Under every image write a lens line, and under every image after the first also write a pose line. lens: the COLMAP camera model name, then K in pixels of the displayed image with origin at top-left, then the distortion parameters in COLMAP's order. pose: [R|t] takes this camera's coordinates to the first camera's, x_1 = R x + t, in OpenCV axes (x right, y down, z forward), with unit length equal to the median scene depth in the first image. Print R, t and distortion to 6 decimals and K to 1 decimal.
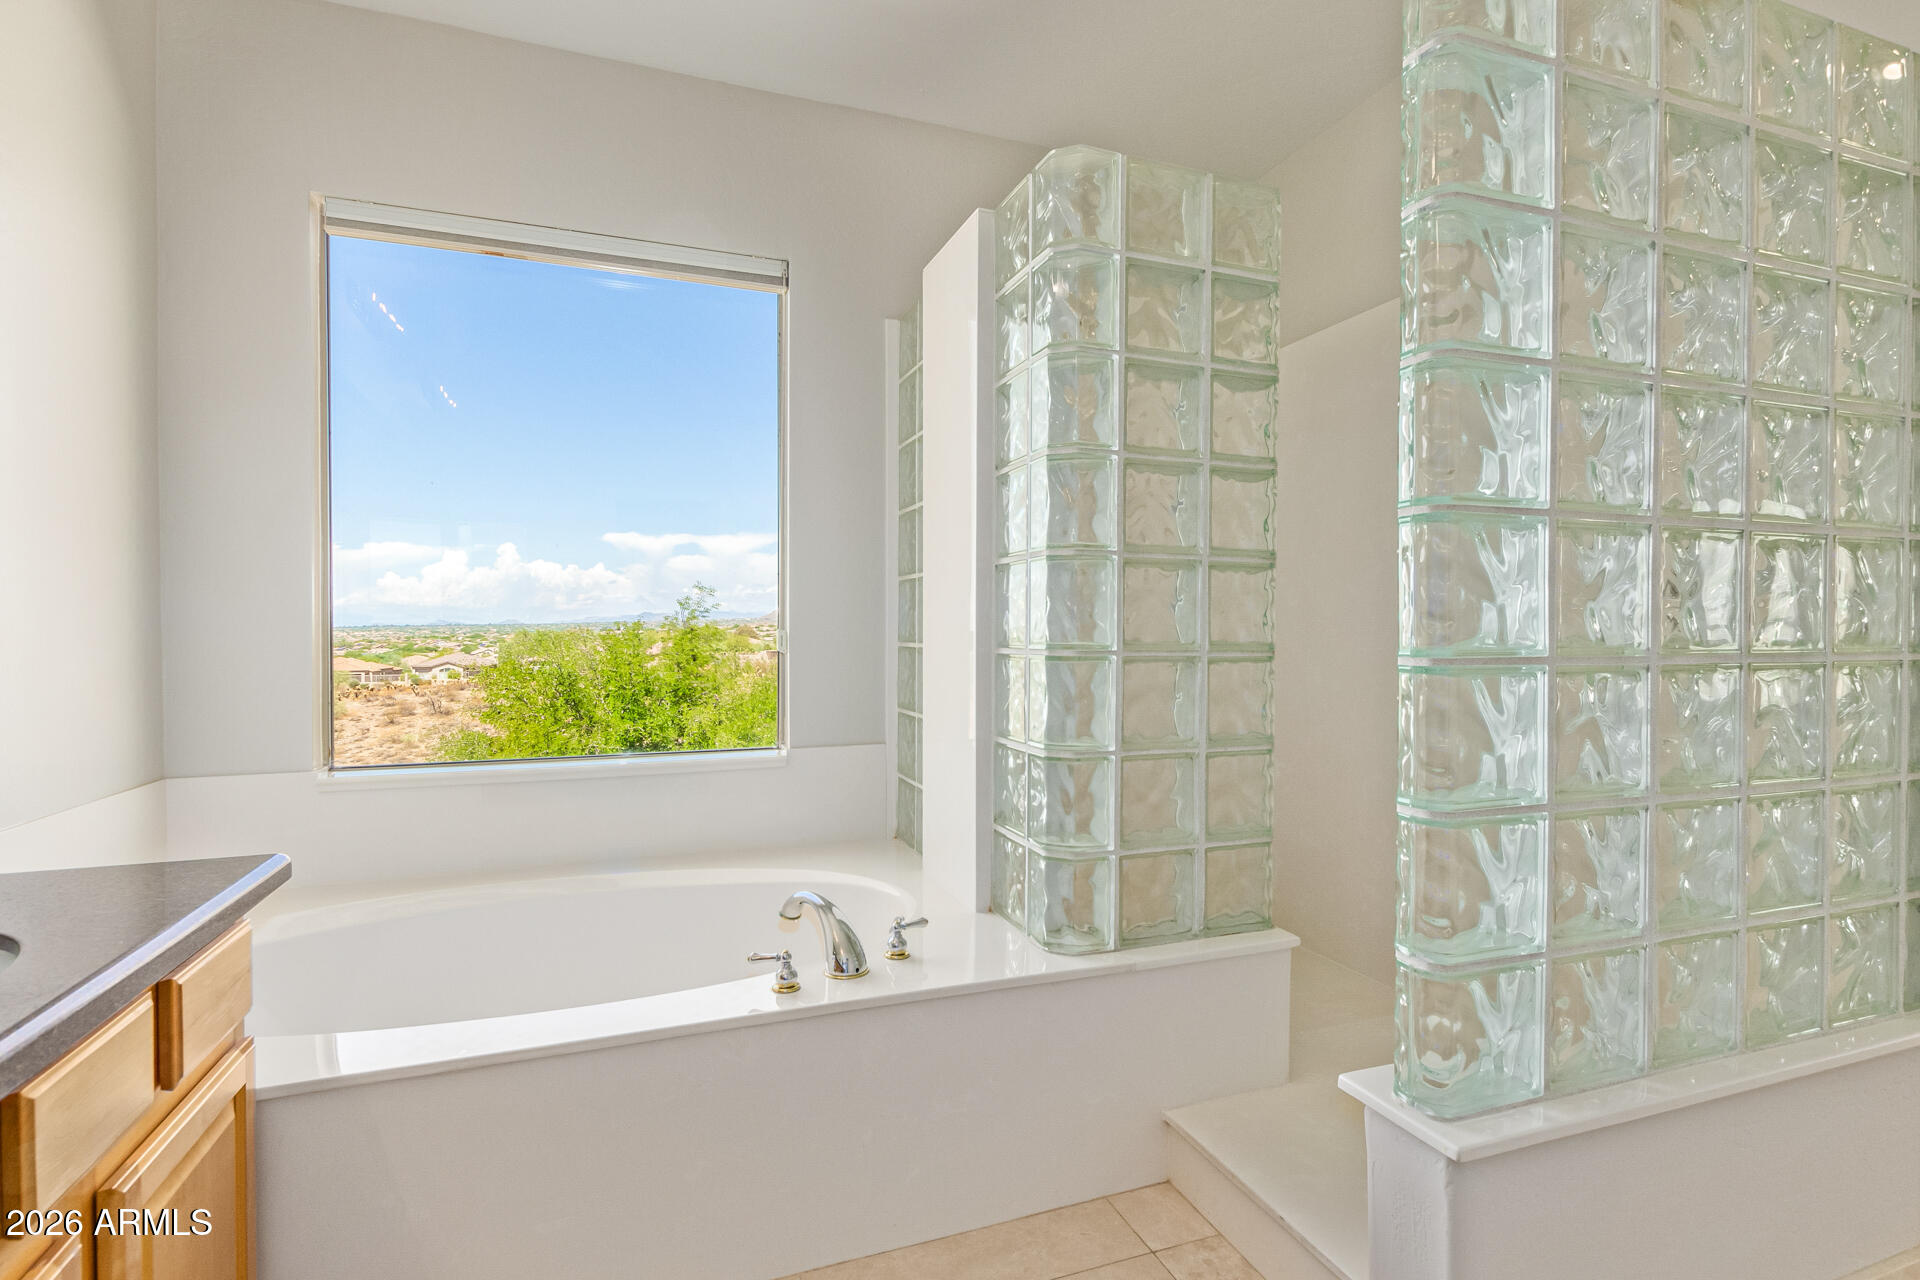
lens RADIAL K [[919.7, 0, 958.0], [0, 919.7, 638.1], [0, 0, 1]] dist [-0.001262, 0.000651]
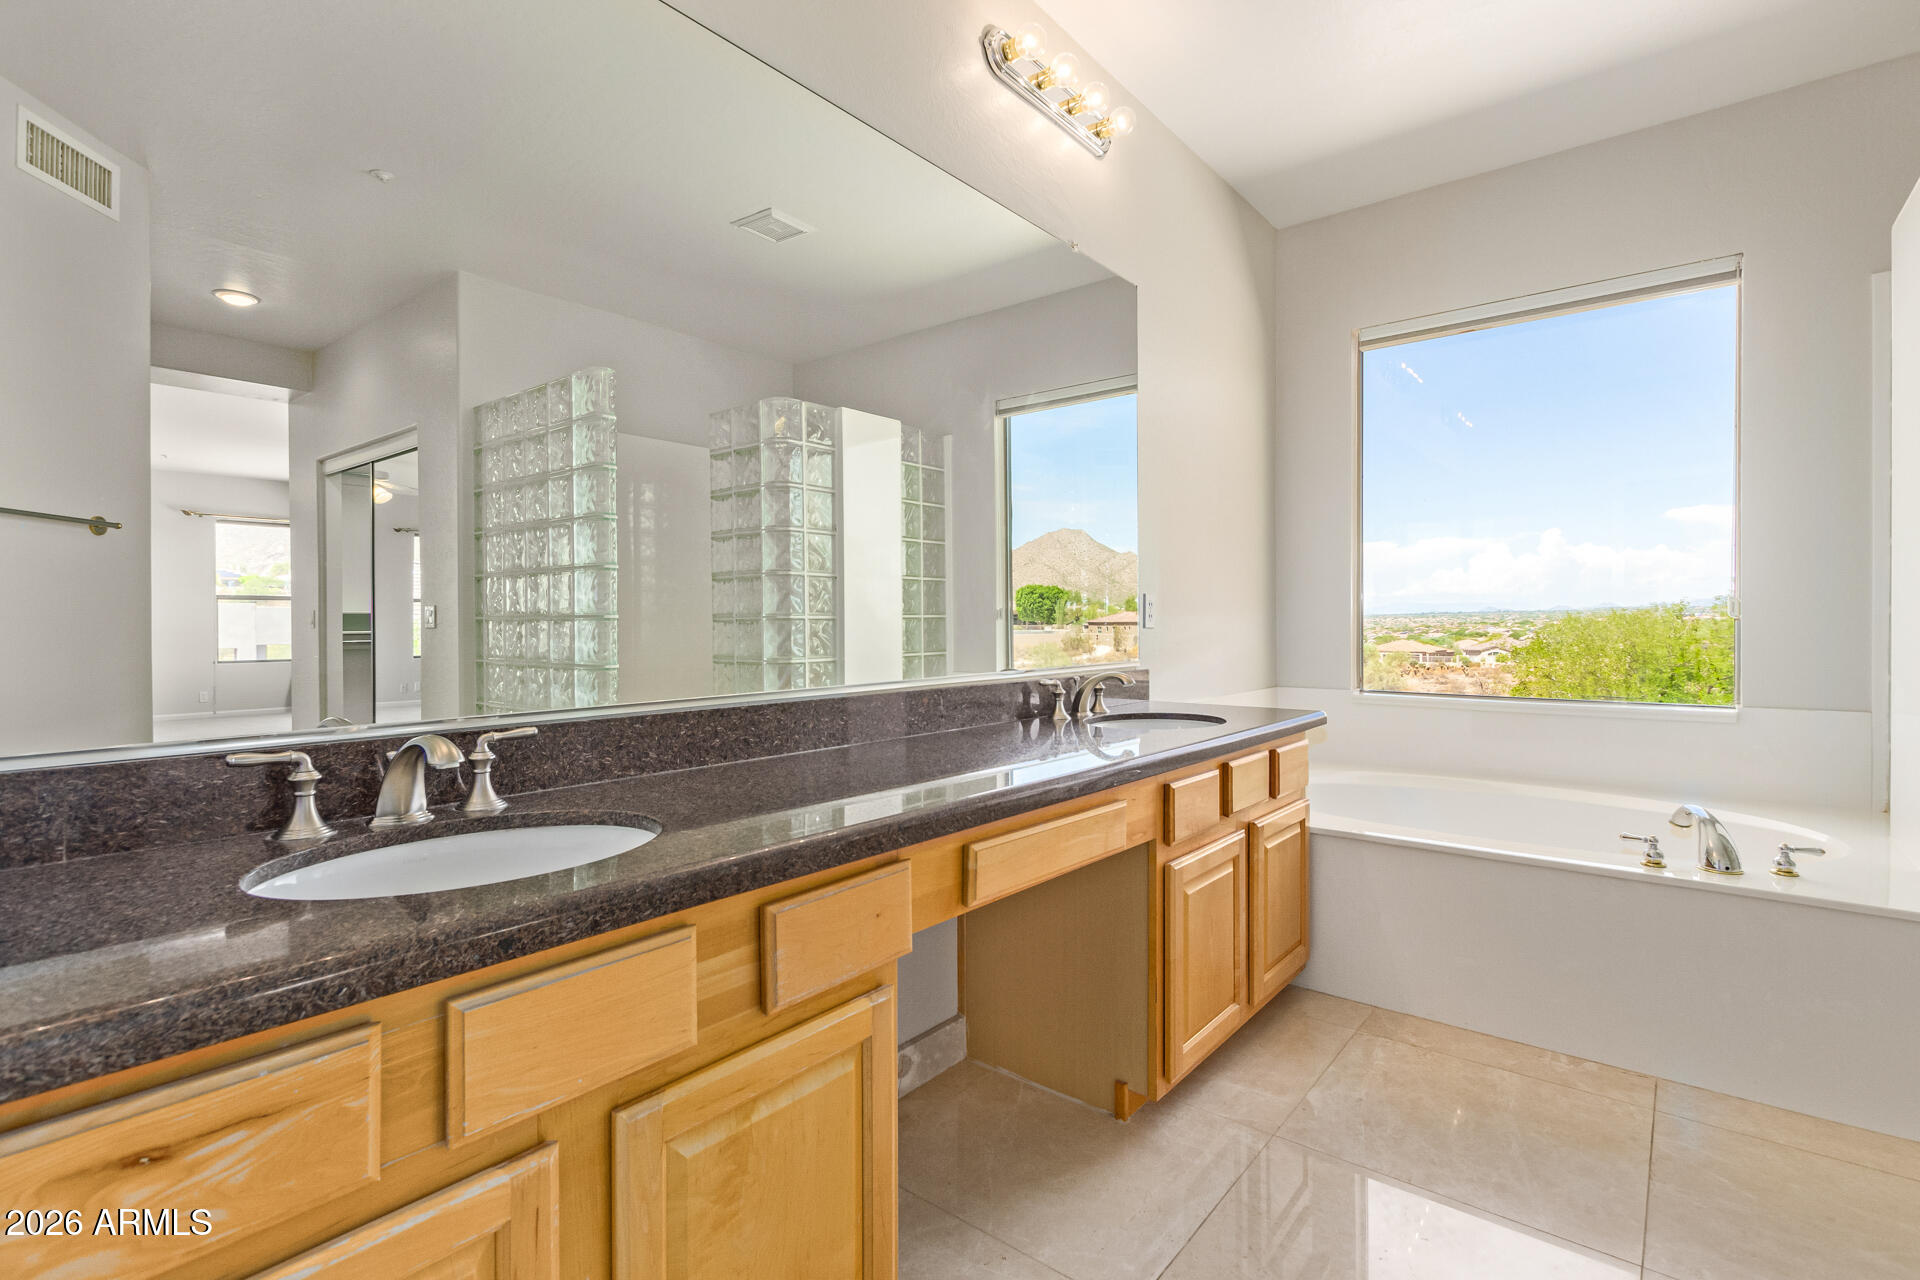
lens RADIAL K [[919.7, 0, 963.6], [0, 919.7, 630.9], [0, 0, 1]] dist [-0.001262, 0.000651]
pose [[0.498993, 0.005681, -0.866587, 0.126002], [-0.004313, 0.999982, 0.004073, 0.013098], [0.866595, 0.001705, 0.499009, -0.139180]]
